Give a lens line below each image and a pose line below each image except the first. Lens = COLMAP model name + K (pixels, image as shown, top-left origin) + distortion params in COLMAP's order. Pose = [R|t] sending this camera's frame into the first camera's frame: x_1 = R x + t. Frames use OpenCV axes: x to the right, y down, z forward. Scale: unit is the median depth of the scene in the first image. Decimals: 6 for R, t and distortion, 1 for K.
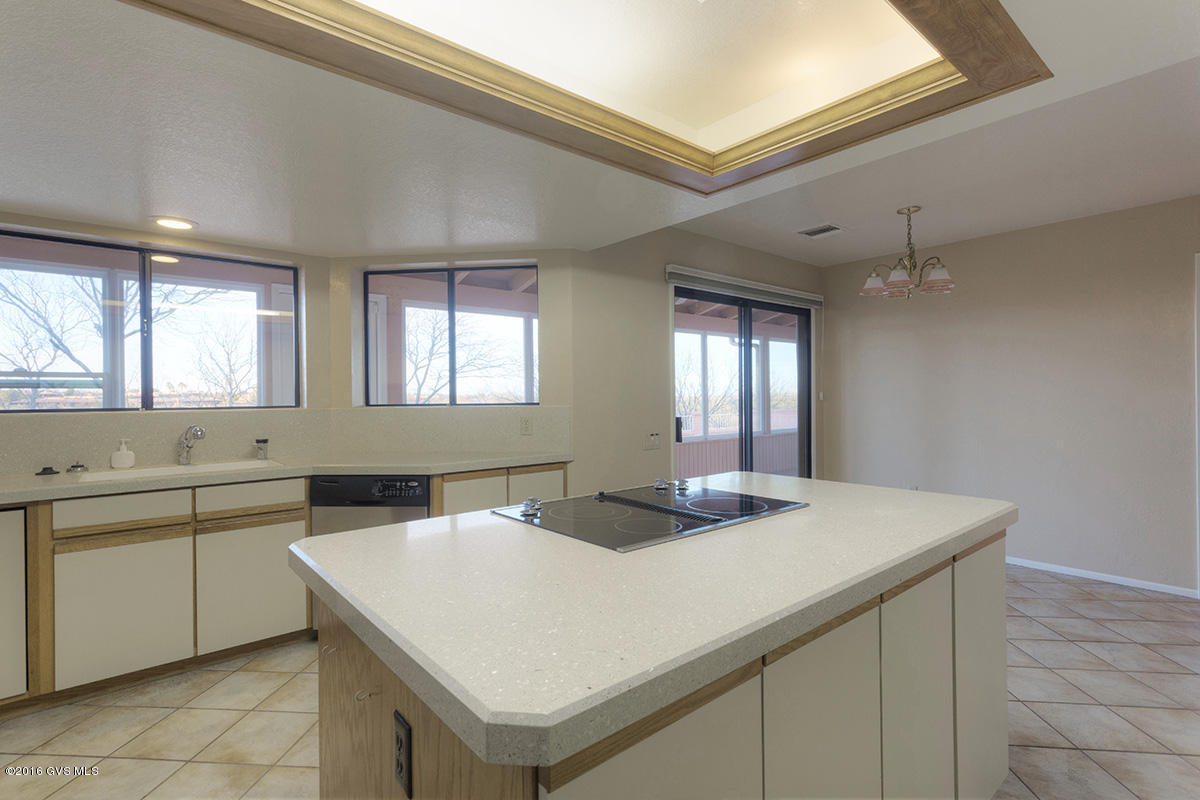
lens RADIAL K [[571.6, 0, 593.5], [0, 571.6, 400.7], [0, 0, 1]] dist [0.018327, -0.001782]
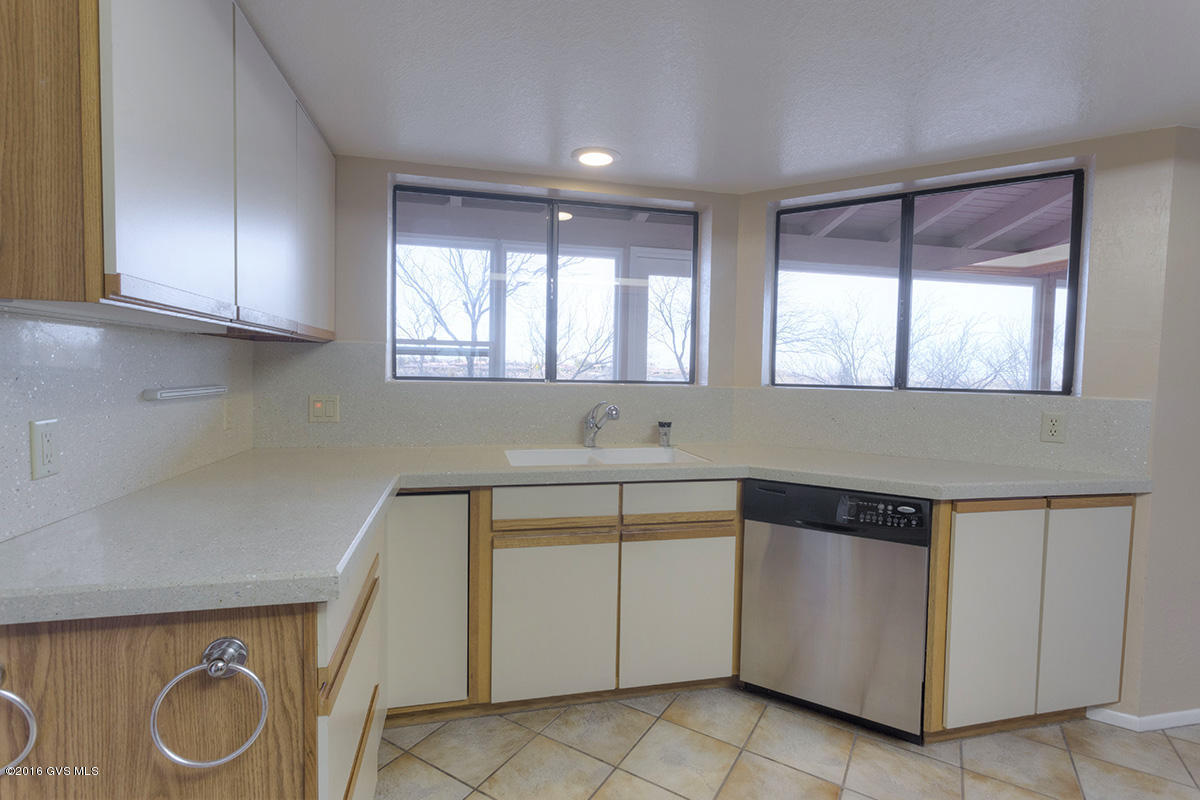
lens RADIAL K [[571.6, 0, 598.1], [0, 571.6, 404.3], [0, 0, 1]] dist [0.018327, -0.001782]
pose [[0.898280, 0.055030, -0.435965, -0.351253], [-0.033189, 0.997790, 0.057563, -0.002499], [0.438169, -0.037239, 0.898121, 0.255540]]
